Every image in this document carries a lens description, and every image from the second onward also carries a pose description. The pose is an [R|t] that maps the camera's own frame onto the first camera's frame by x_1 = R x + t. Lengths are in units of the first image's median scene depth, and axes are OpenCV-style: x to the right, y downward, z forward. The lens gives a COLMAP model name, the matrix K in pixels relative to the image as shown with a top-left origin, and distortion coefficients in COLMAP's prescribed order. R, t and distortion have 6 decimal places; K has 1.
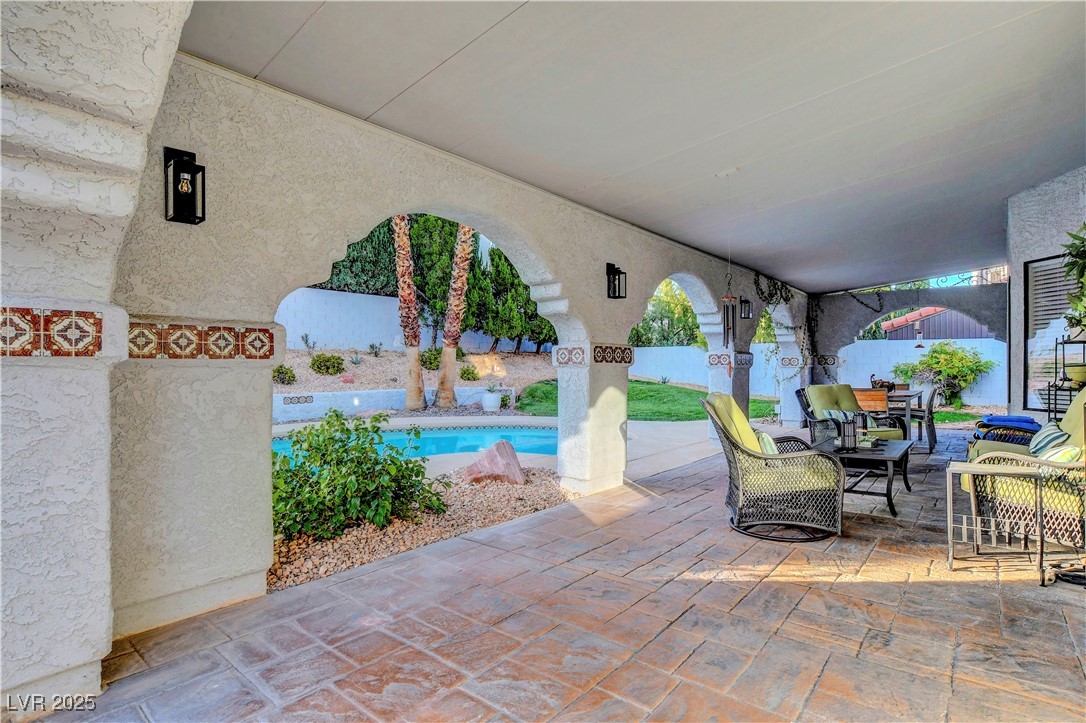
lens RADIAL K [[535.1, 0, 541.4], [0, 535.1, 363.4], [0, 0, 1]] dist [-0.036685, -0.000090]
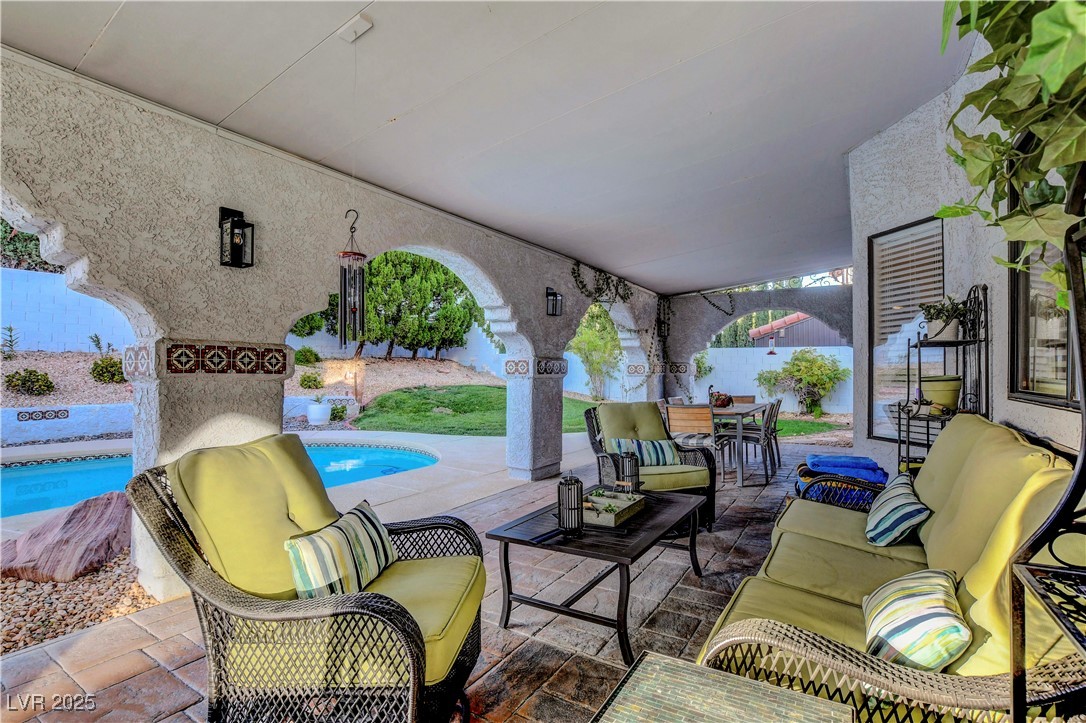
lens RADIAL K [[497.1, 0, 543.4], [0, 497.1, 364.1], [0, 0, 1]] dist [-0.046372, -0.000024]
pose [[0.990167, 0.004414, 0.139819, 0.221400], [-0.003091, 0.999948, -0.009678, -0.003938], [-0.139854, 0.009150, 0.990130, 0.222949]]
